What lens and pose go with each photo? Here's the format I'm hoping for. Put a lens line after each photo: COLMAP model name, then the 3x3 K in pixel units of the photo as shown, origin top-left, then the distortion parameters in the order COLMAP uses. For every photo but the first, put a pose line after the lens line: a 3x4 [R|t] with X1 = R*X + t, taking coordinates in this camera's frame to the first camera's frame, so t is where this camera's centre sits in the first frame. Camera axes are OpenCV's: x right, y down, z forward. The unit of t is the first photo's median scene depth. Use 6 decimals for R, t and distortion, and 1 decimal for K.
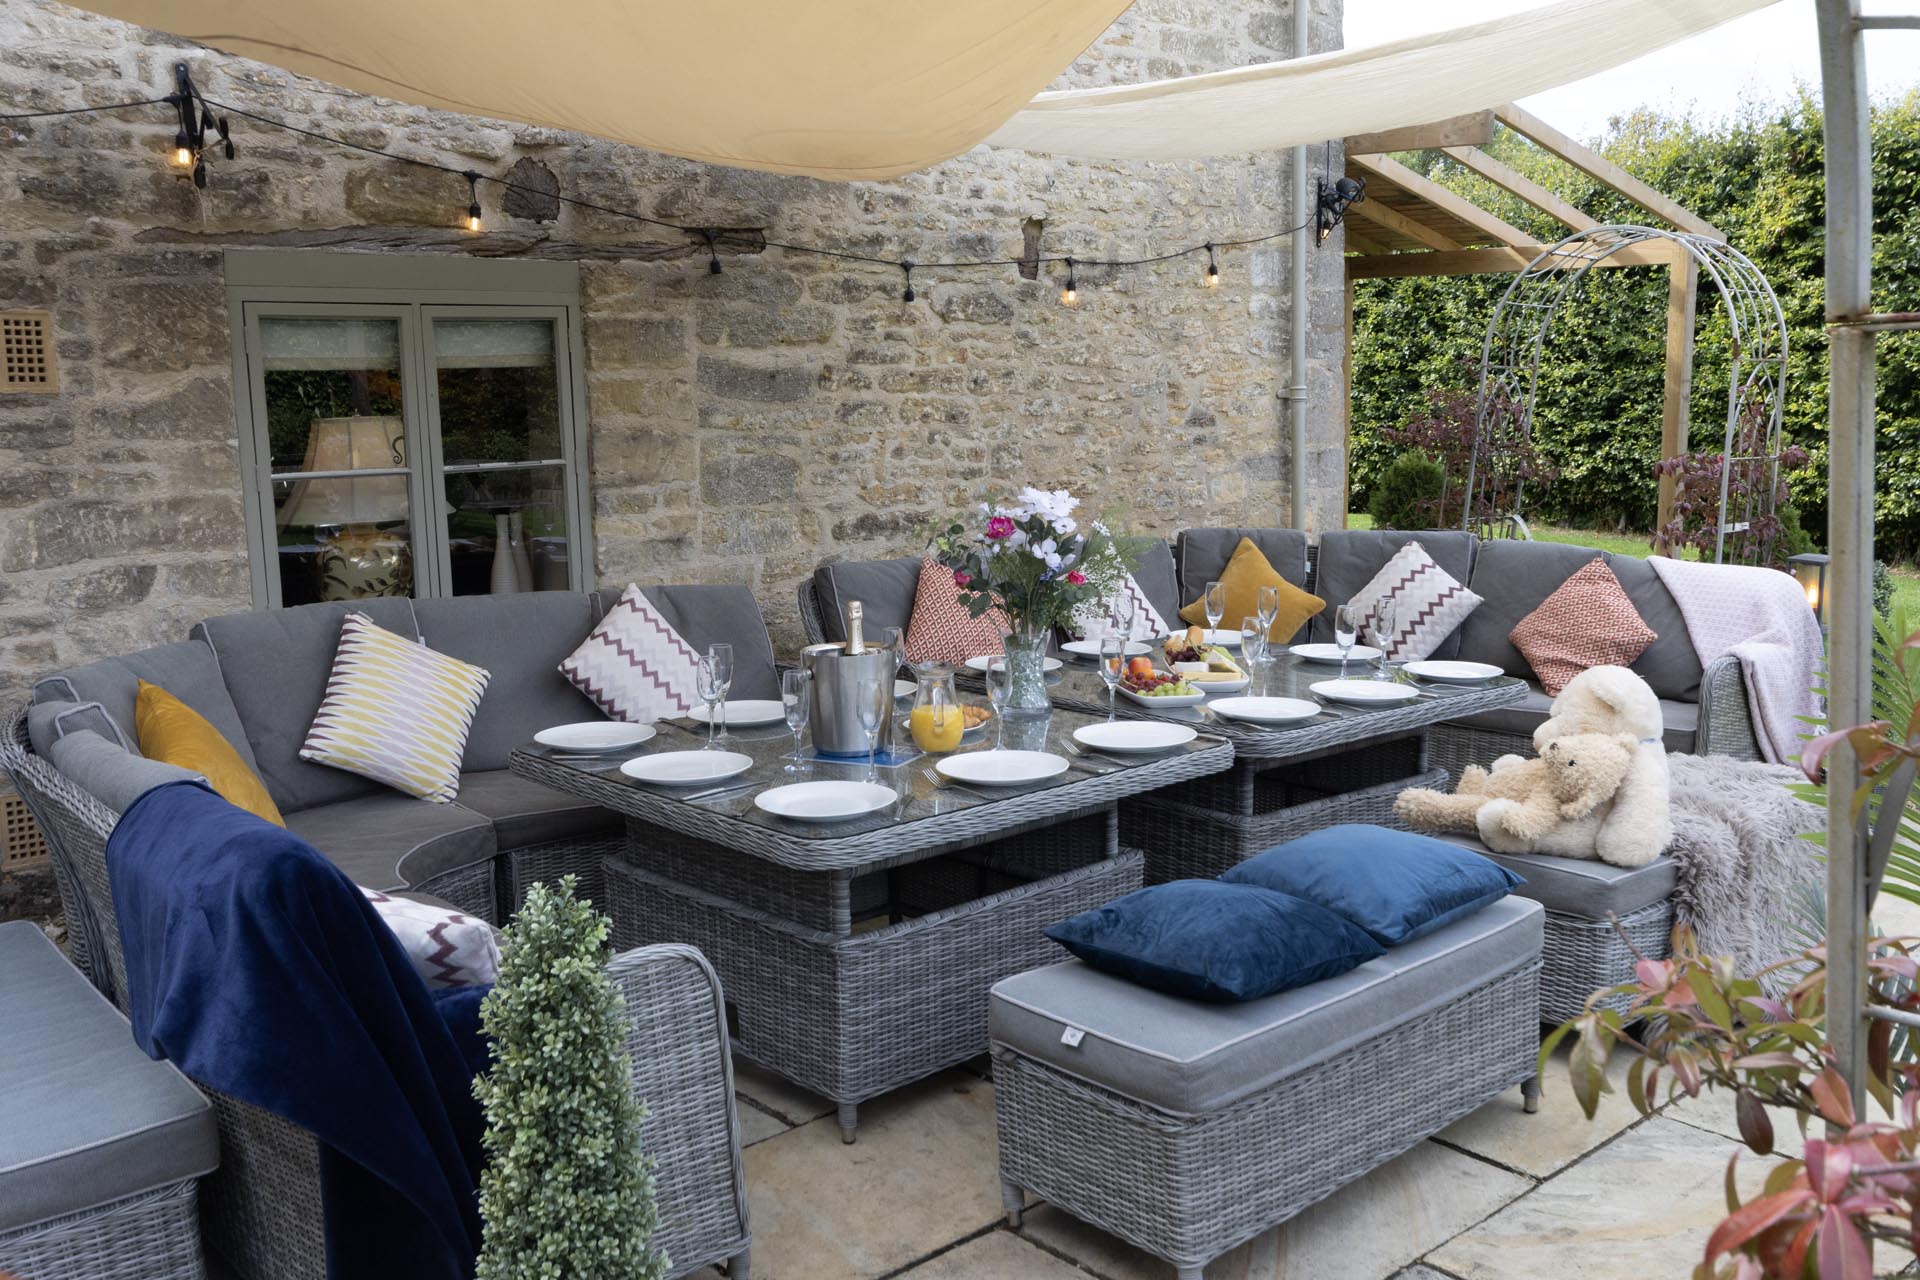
lens RADIAL K [[1663.8, 0, 969.0], [0, 1663.8, 646.5], [0, 0, 1]] dist [-0.013312, 0.012655]
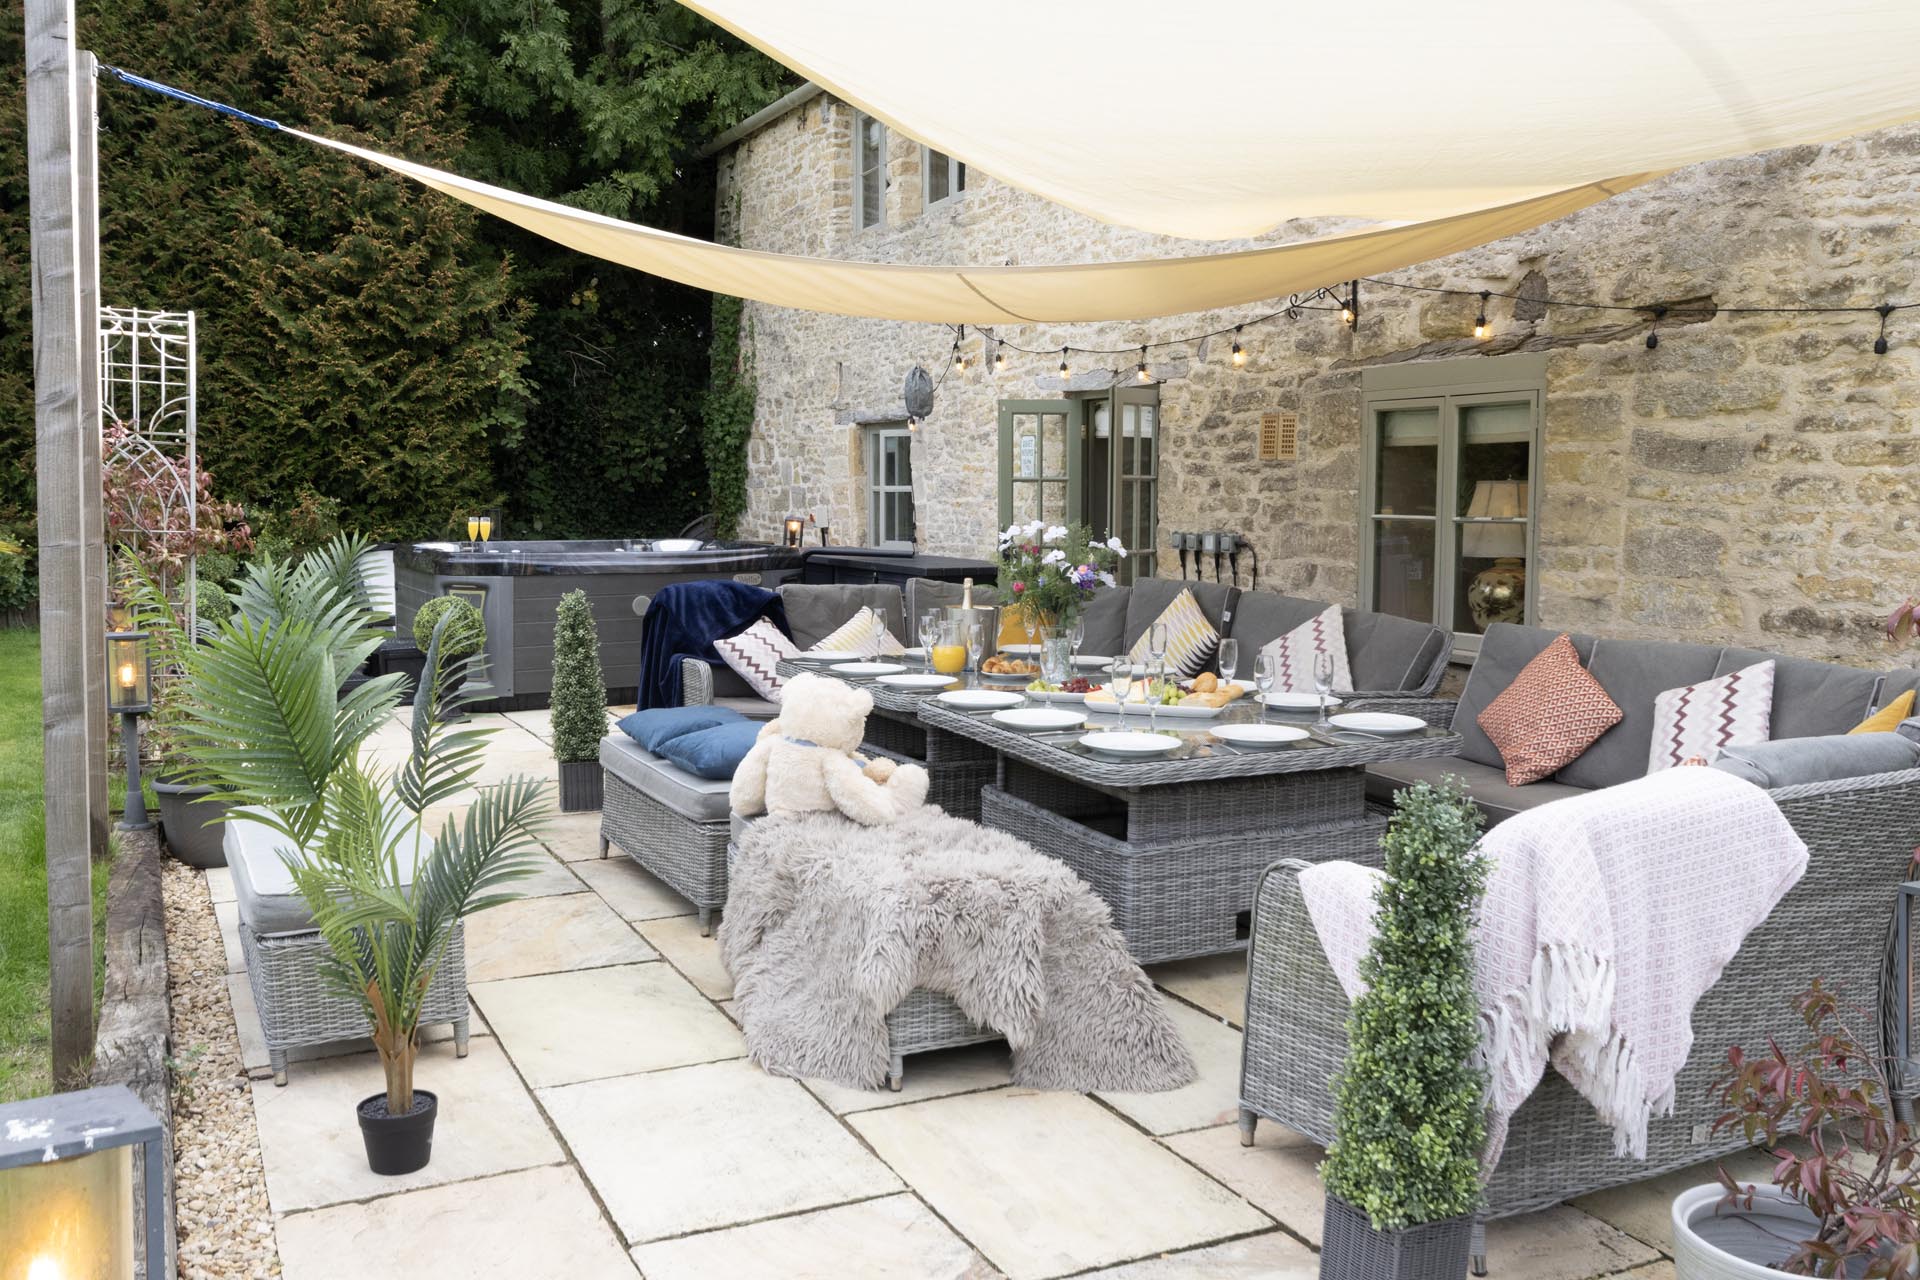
lens RADIAL K [[1663.8, 0, 957.8], [0, 1663.8, 639.3], [0, 0, 1]] dist [-0.013312, 0.012655]
pose [[-0.279201, 0.103382, -0.954651, 0.946036], [-0.152133, 0.976868, 0.150281, -0.135748], [0.948105, 0.187193, -0.257015, 0.877557]]
